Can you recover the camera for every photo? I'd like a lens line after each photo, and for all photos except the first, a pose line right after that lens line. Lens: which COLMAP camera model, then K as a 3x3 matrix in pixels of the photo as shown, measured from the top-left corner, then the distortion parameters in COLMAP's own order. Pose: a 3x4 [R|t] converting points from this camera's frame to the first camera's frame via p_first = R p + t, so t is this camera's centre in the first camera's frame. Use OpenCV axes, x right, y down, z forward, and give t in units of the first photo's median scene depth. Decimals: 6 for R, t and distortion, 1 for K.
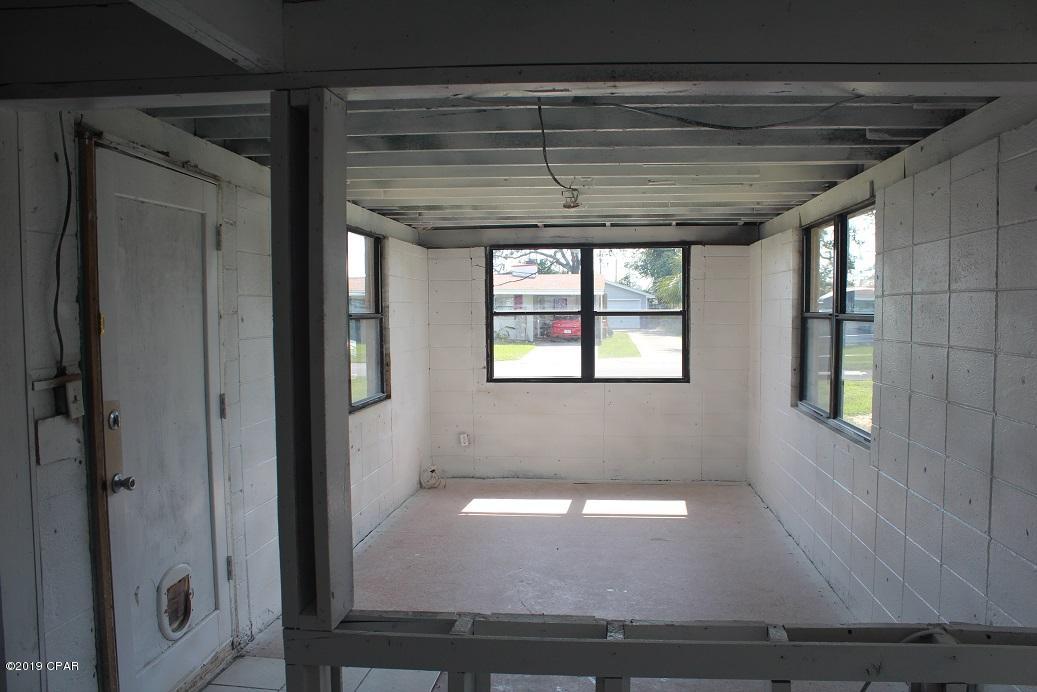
lens RADIAL K [[868.8, 0, 518.5], [0, 868.8, 346.0], [0, 0, 1]] dist [-0.164468, 0.168172]
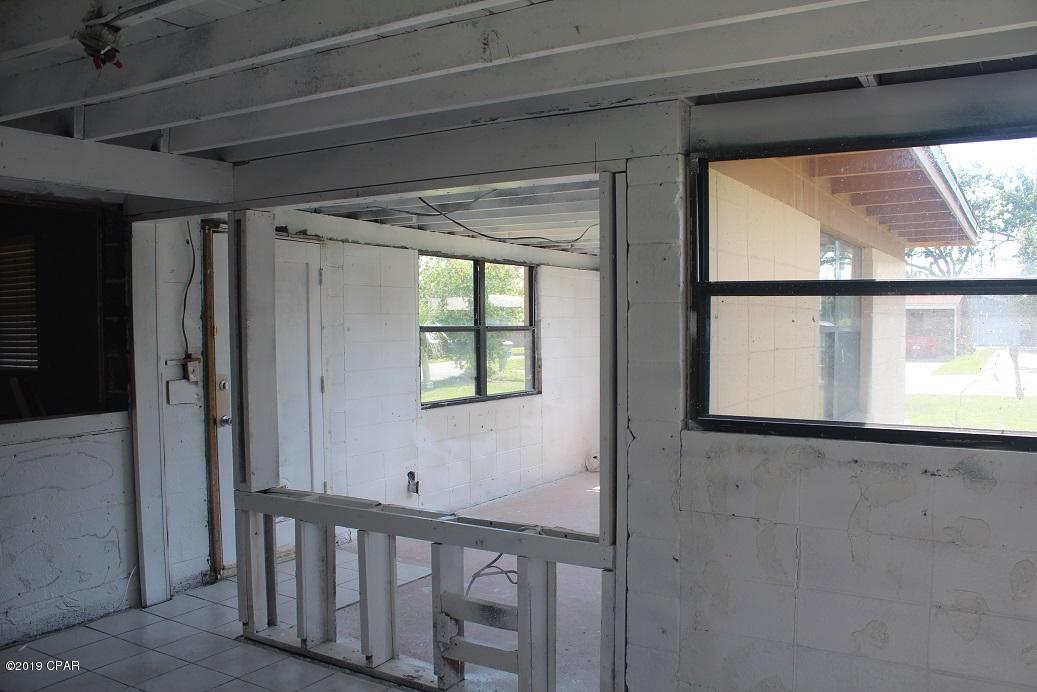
lens RADIAL K [[868.8, 0, 518.5], [0, 868.8, 346.0], [0, 0, 1]] dist [-0.164468, 0.168172]
pose [[0.904085, 0.014686, -0.427101, 0.864859], [-0.020715, 0.999741, -0.009473, 0.009565], [0.426851, 0.017412, 0.904155, -0.368292]]
